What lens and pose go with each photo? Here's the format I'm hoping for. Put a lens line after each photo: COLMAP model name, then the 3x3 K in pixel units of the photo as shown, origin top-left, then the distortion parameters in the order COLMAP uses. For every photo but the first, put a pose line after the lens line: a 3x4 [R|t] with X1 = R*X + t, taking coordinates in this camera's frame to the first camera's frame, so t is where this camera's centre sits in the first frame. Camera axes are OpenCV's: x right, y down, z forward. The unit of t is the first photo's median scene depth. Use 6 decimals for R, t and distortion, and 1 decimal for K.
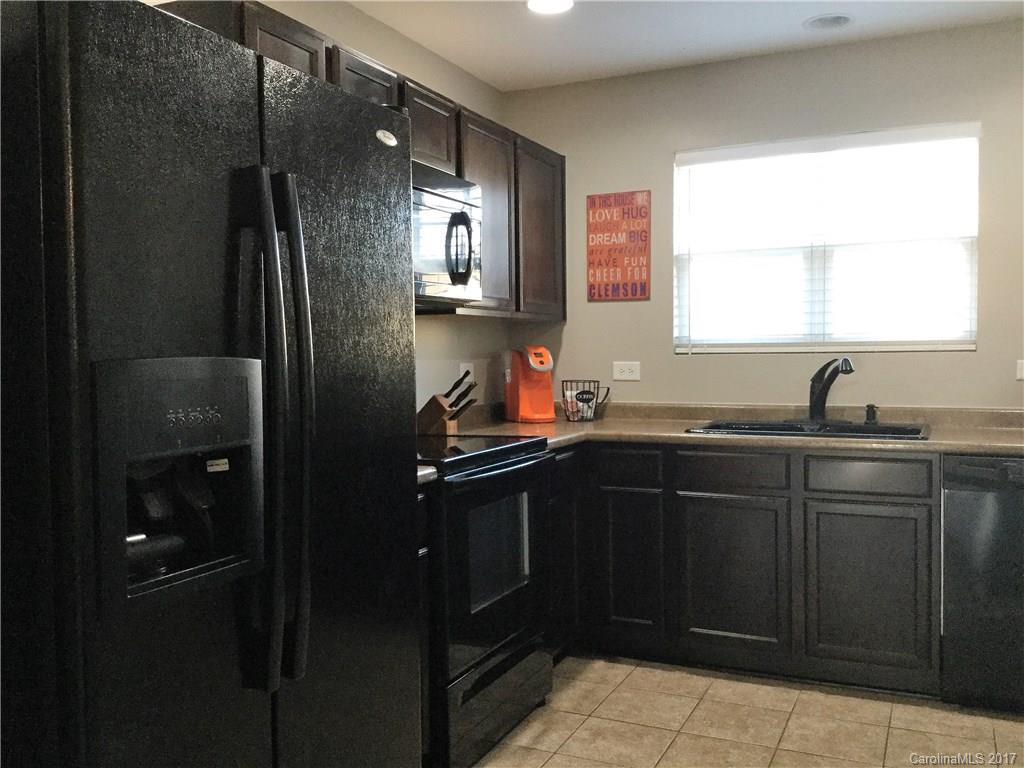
lens RADIAL K [[917.8, 0, 502.2], [0, 917.8, 378.3], [0, 0, 1]] dist [0.088616, -0.157882]
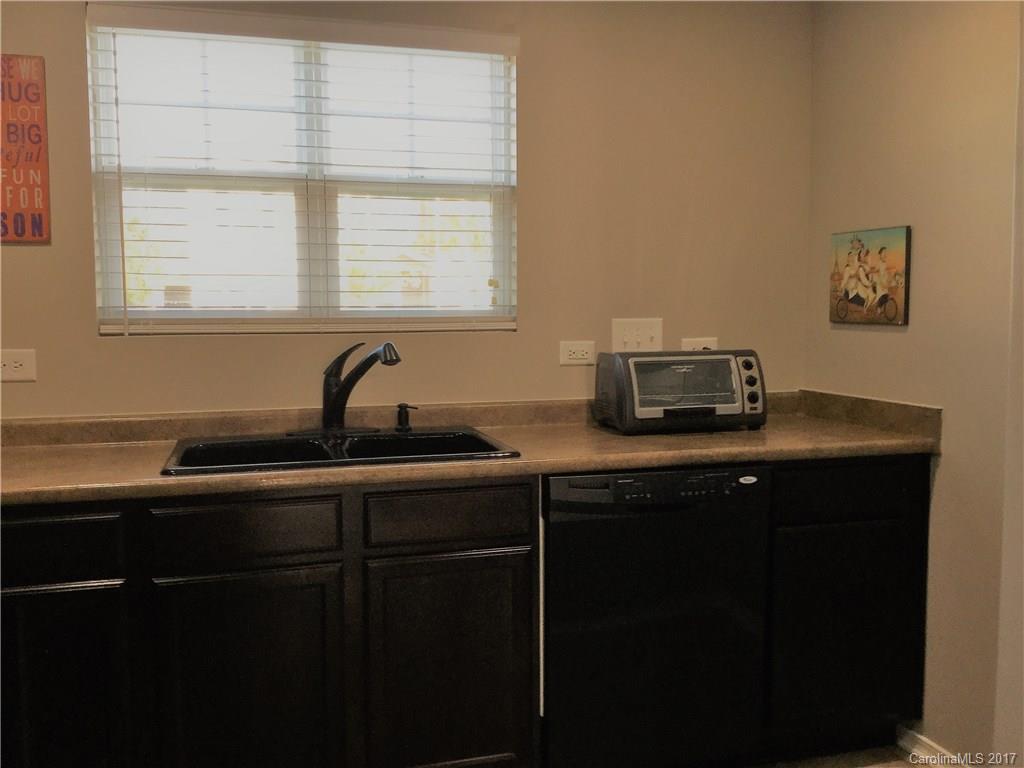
lens RADIAL K [[917.8, 0, 518.5], [0, 917.8, 385.8], [0, 0, 1]] dist [0.088616, -0.157882]
pose [[0.748029, -0.048344, 0.661903, -0.016774], [0.018352, 0.998469, 0.052187, -0.022675], [-0.663413, -0.026890, 0.747770, 0.400992]]
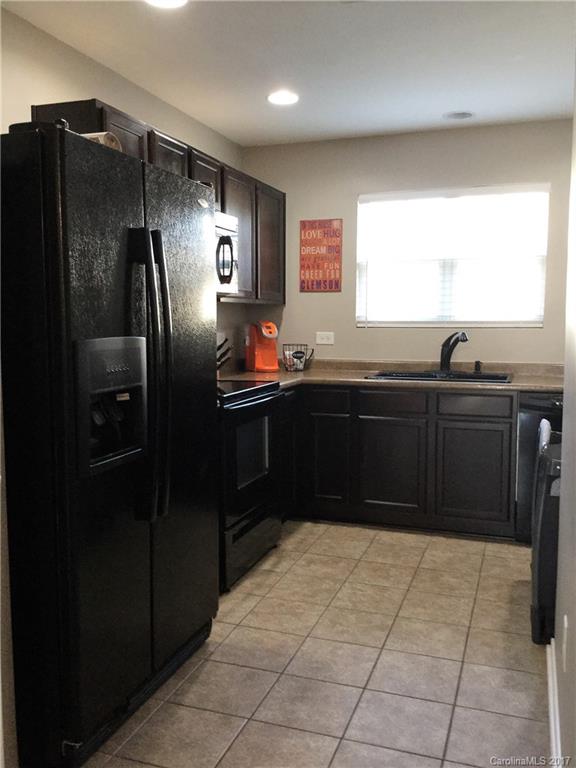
lens RADIAL K [[688.4, 0, 282.9], [0, 688.4, 384.6], [0, 0, 1]] dist [0.088616, -0.157882]
pose [[0.994649, 0.001006, 0.103311, -0.060744], [-0.008079, 0.997648, 0.068069, -0.009934], [-0.103000, -0.068540, 0.992317, -0.154899]]
